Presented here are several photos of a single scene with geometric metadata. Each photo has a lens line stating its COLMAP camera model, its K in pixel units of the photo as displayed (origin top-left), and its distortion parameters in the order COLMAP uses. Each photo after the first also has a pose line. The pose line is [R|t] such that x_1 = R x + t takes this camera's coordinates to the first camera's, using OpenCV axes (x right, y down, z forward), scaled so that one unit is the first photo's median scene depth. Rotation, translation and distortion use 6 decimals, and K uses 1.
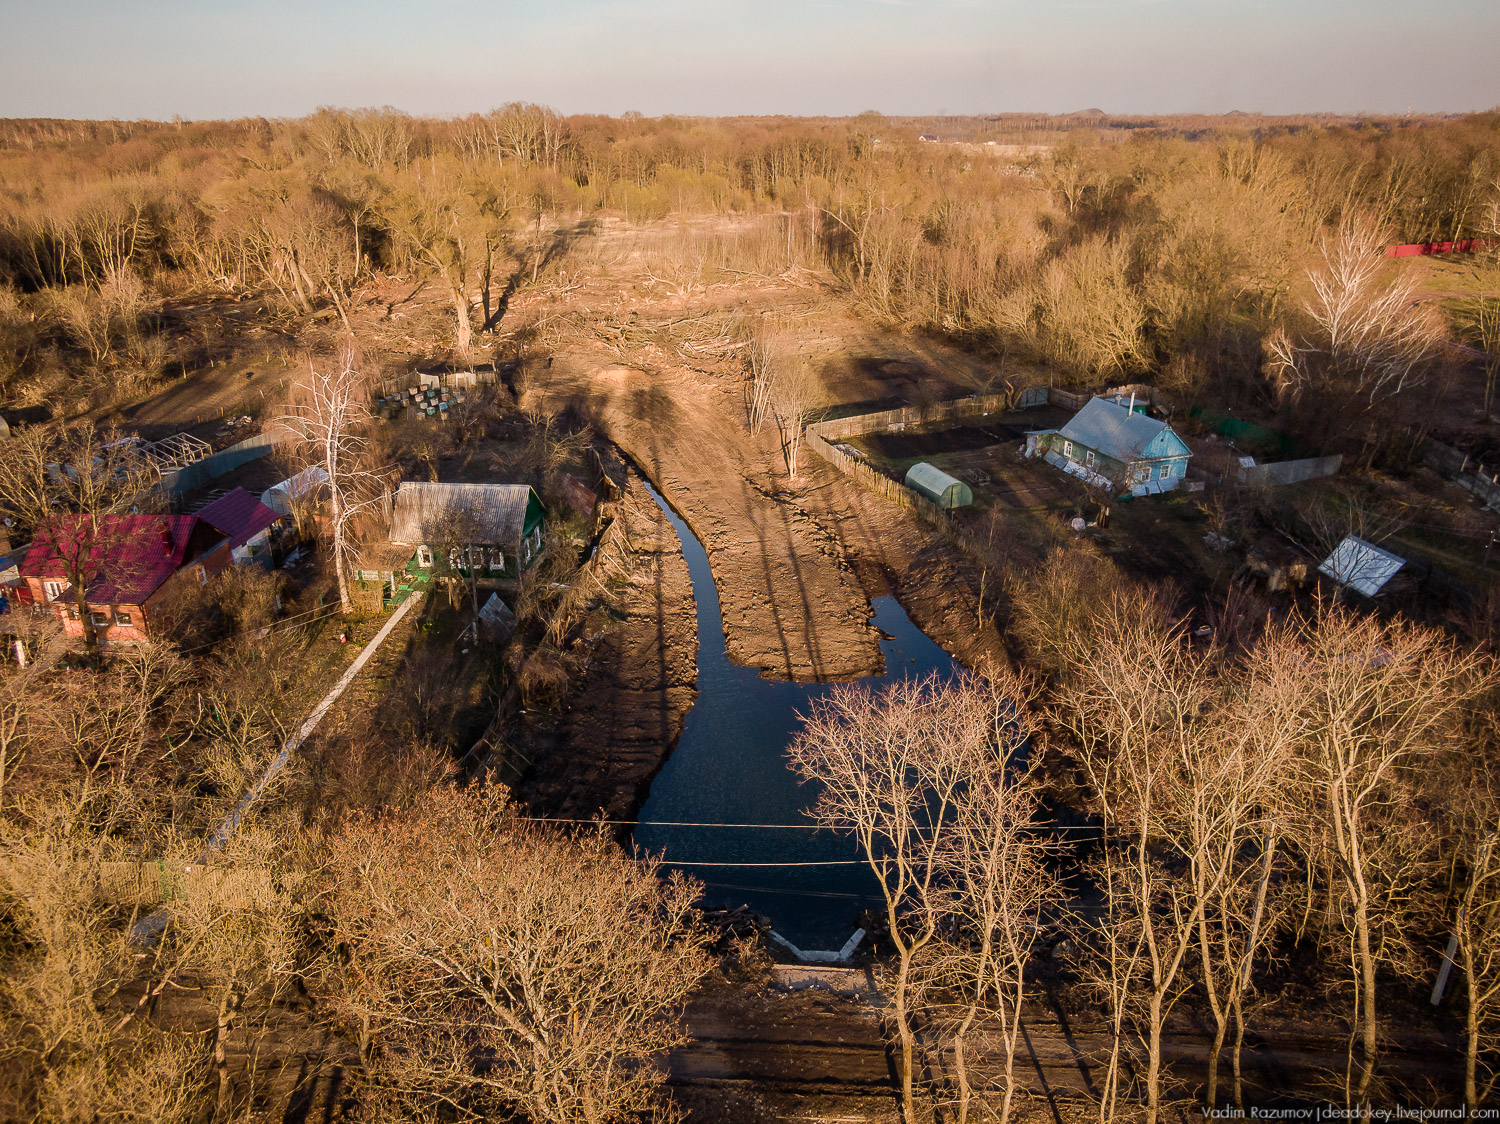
lens RADIAL K [[1051.9, 0, 750.0], [0, 1051.9, 562.0], [0, 0, 1]] dist [0.019921, -0.064982]
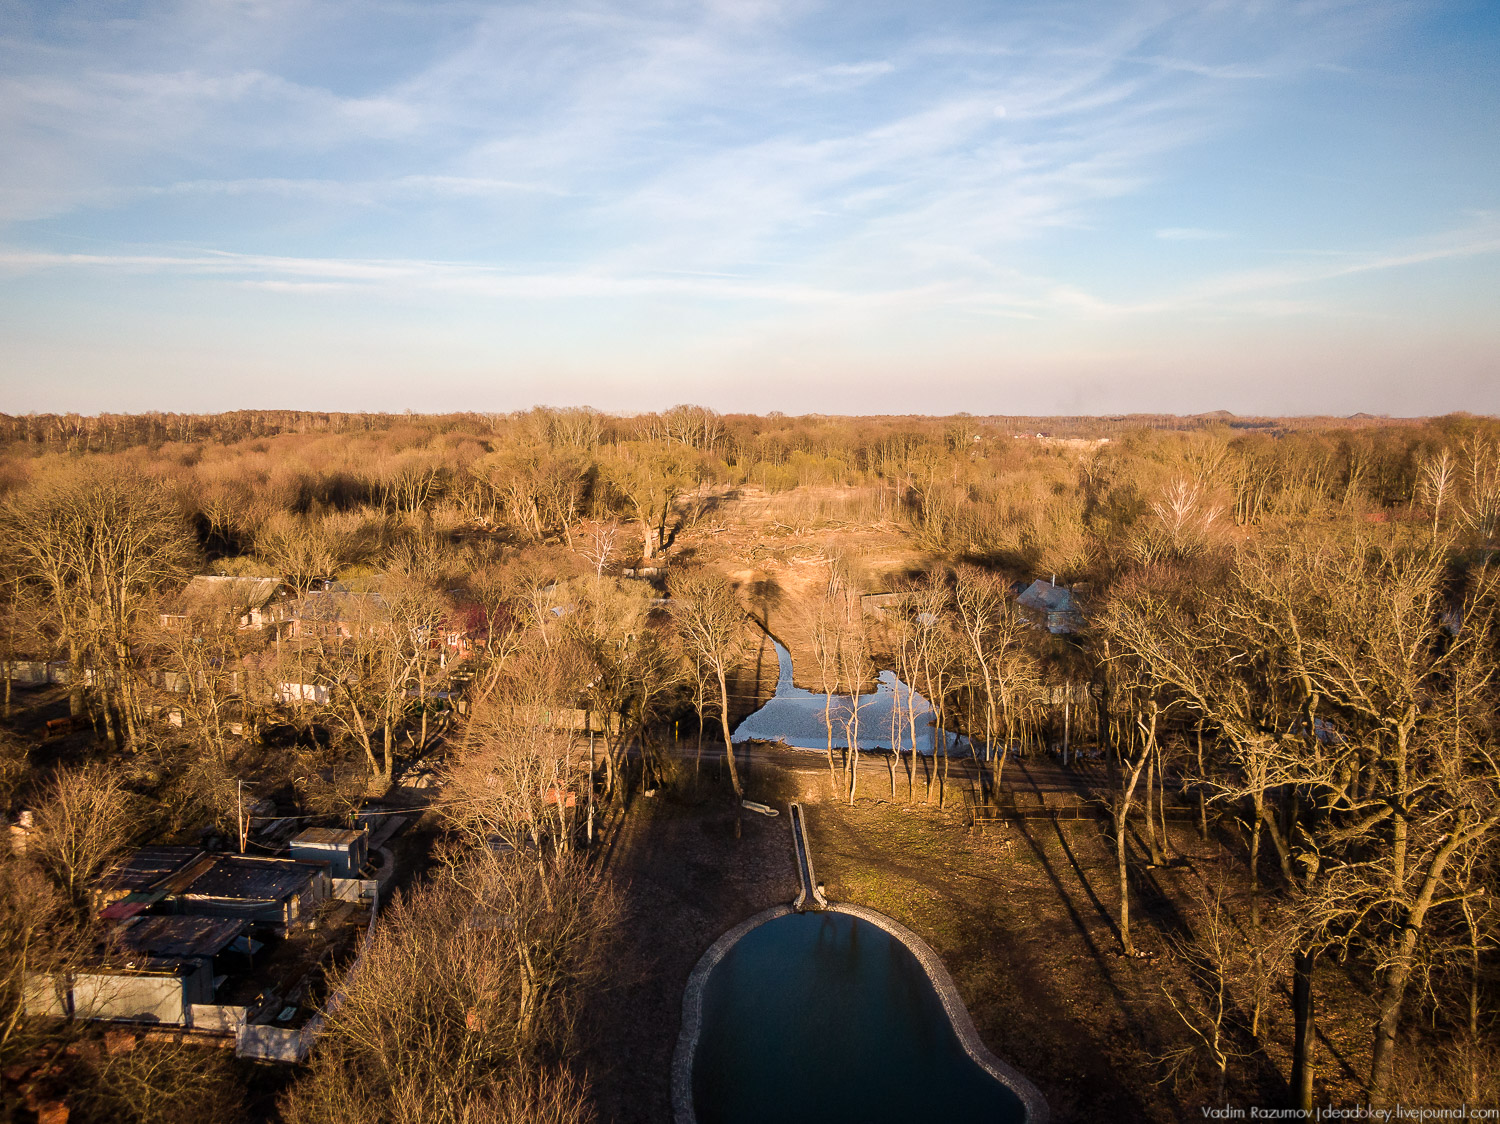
lens RADIAL K [[1051.9, 0, 750.0], [0, 1051.9, 562.0], [0, 0, 1]] dist [0.019921, -0.064982]
pose [[0.991299, 0.024845, -0.129267, 0.037701], [-0.057469, 0.965180, -0.255197, 0.097117], [0.118425, 0.260405, 0.958209, -0.231268]]
